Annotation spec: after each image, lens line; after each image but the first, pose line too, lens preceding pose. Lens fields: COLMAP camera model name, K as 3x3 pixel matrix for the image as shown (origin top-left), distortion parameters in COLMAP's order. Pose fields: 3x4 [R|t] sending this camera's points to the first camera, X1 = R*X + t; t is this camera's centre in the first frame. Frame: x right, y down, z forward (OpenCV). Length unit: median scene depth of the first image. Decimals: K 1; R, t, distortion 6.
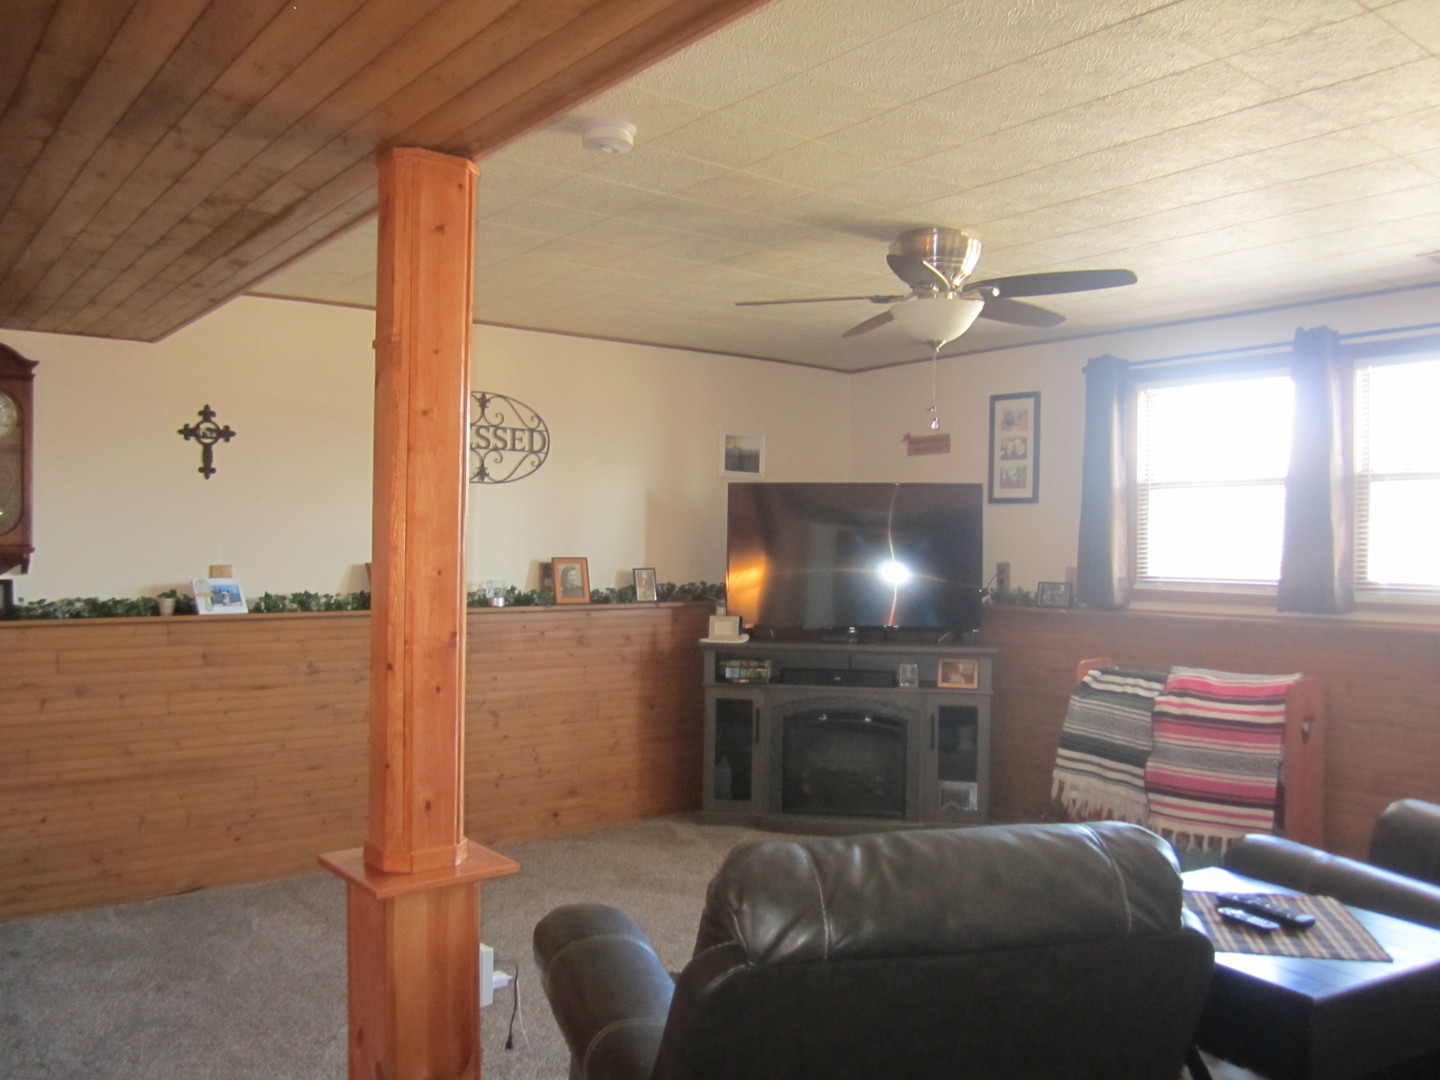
lens RADIAL K [[1183.6, 0, 720.0], [0, 1183.6, 540.0], [0, 0, 1]] dist [-0.067945, 0.032643]
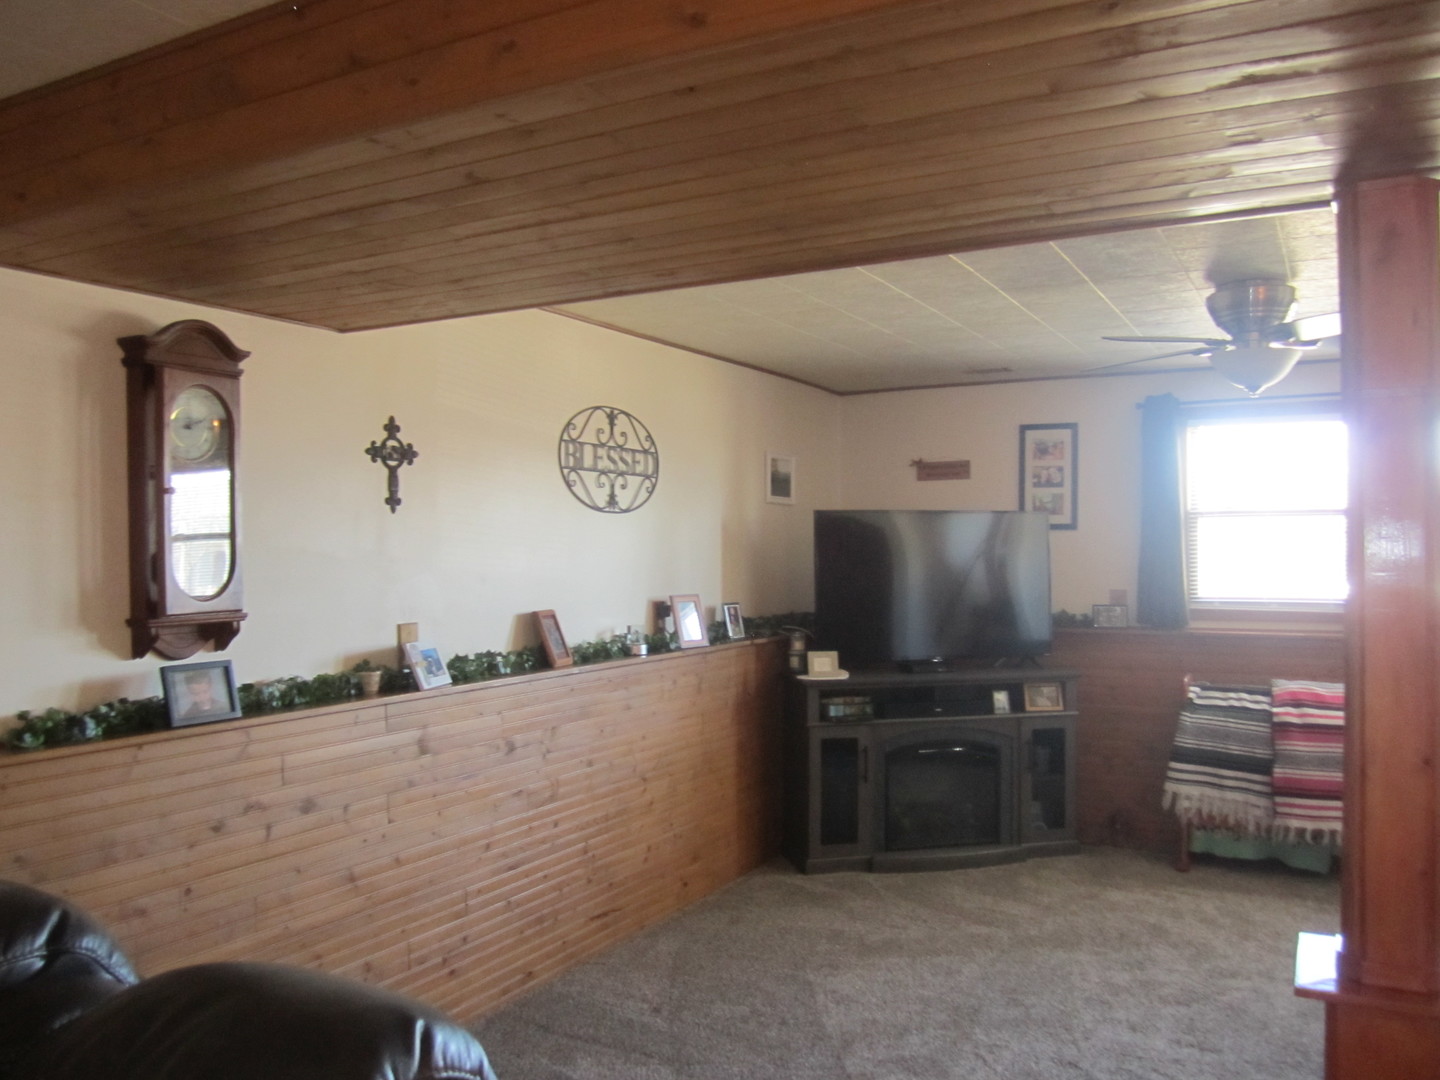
lens RADIAL K [[1183.6, 0, 720.0], [0, 1183.6, 540.0], [0, 0, 1]] dist [-0.067945, 0.032643]
pose [[0.918509, -0.010761, 0.395253, -0.470792], [0.011999, 0.999928, -0.000661, -0.026629], [-0.395217, 0.005349, 0.918572, 0.172693]]
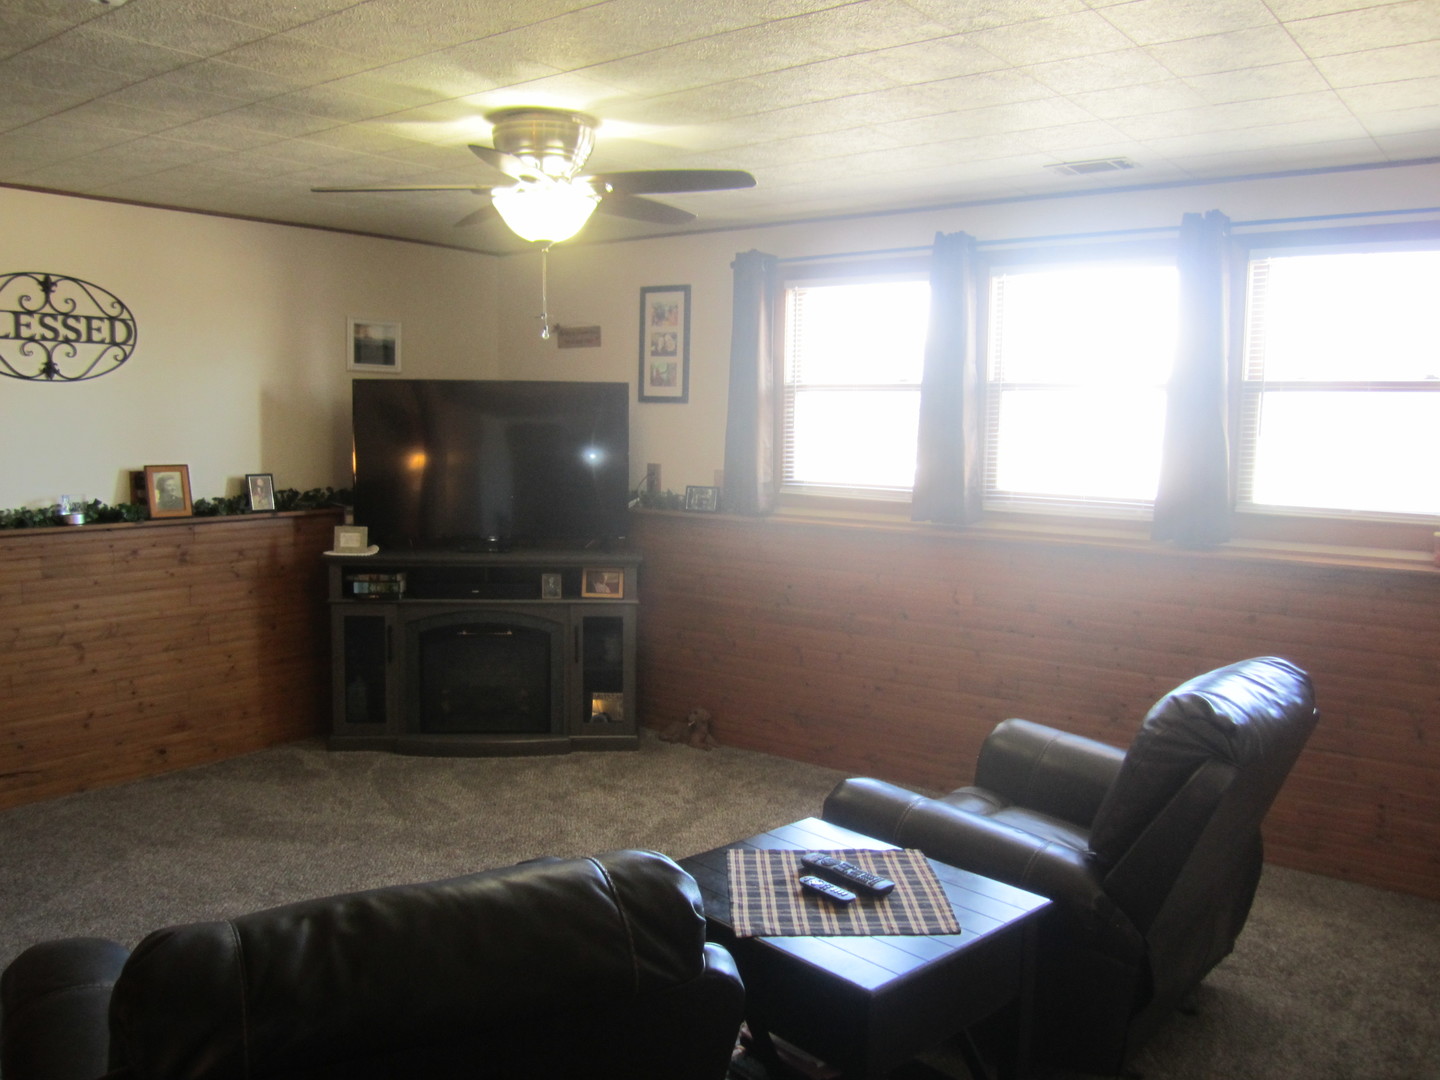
lens RADIAL K [[1183.6, 0, 720.0], [0, 1183.6, 540.0], [0, 0, 1]] dist [-0.067945, 0.032643]
pose [[0.970009, -0.022823, 0.241997, 0.063894], [-0.004617, 0.993672, 0.112223, -0.030307], [-0.243027, -0.109974, 0.963765, 0.054922]]
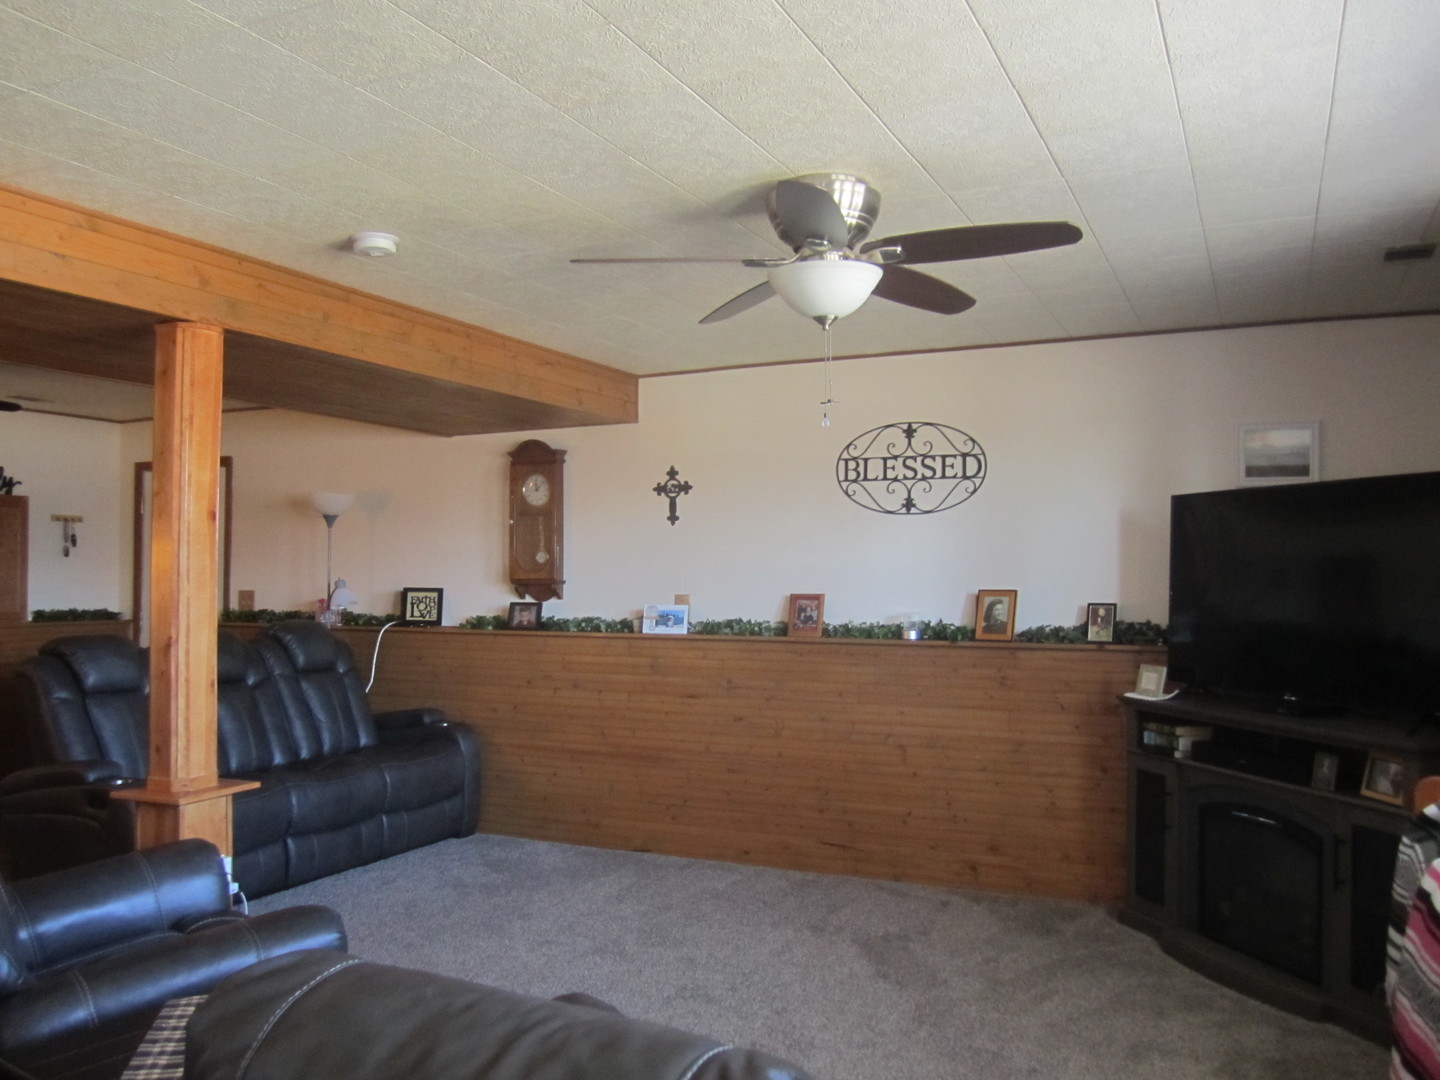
lens RADIAL K [[1177.4, 0, 723.6], [0, 1177.4, 546.9], [0, 0, 1]] dist [-0.054033, 0.013472]
pose [[0.443094, -0.027622, -0.896050, 0.610551], [0.007837, 0.999606, -0.026939, 0.004393], [0.896441, 0.004915, 0.443136, 0.422522]]
